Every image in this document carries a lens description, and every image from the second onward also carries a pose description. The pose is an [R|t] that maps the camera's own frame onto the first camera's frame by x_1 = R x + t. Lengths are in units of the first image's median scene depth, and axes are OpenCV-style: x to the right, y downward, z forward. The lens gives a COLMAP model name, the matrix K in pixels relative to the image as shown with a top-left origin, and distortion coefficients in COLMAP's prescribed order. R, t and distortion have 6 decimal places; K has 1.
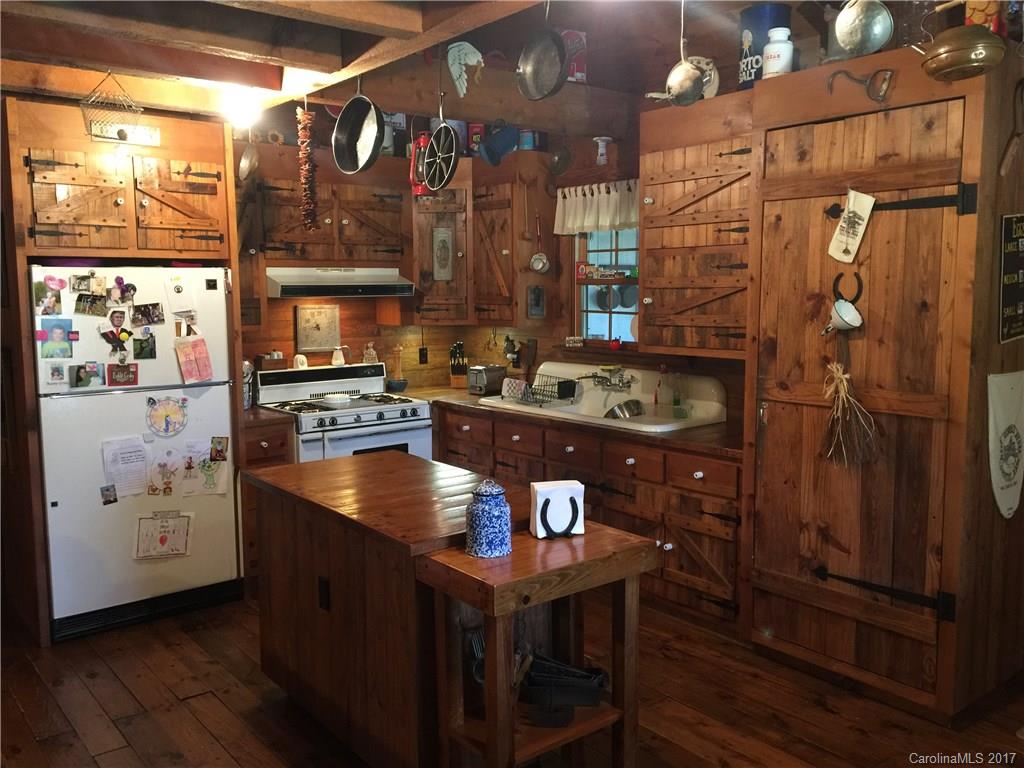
lens RADIAL K [[881.3, 0, 512.0], [0, 881.3, 384.0], [0, 0, 1]] dist [0.070133, -0.066033]
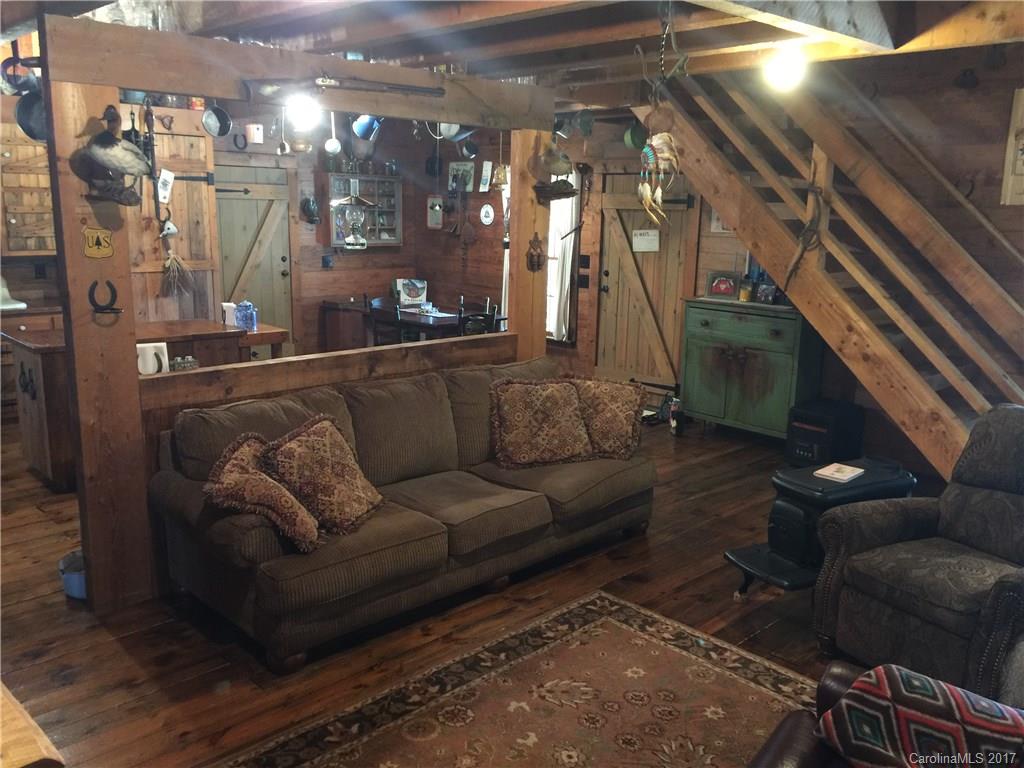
lens RADIAL K [[881.3, 0, 512.0], [0, 881.3, 384.0], [0, 0, 1]] dist [0.070133, -0.066033]
pose [[-0.092839, -0.200655, 0.975253, -1.957108], [0.091600, 0.973608, 0.209036, -0.085496], [-0.991459, 0.108740, -0.072009, 0.377001]]
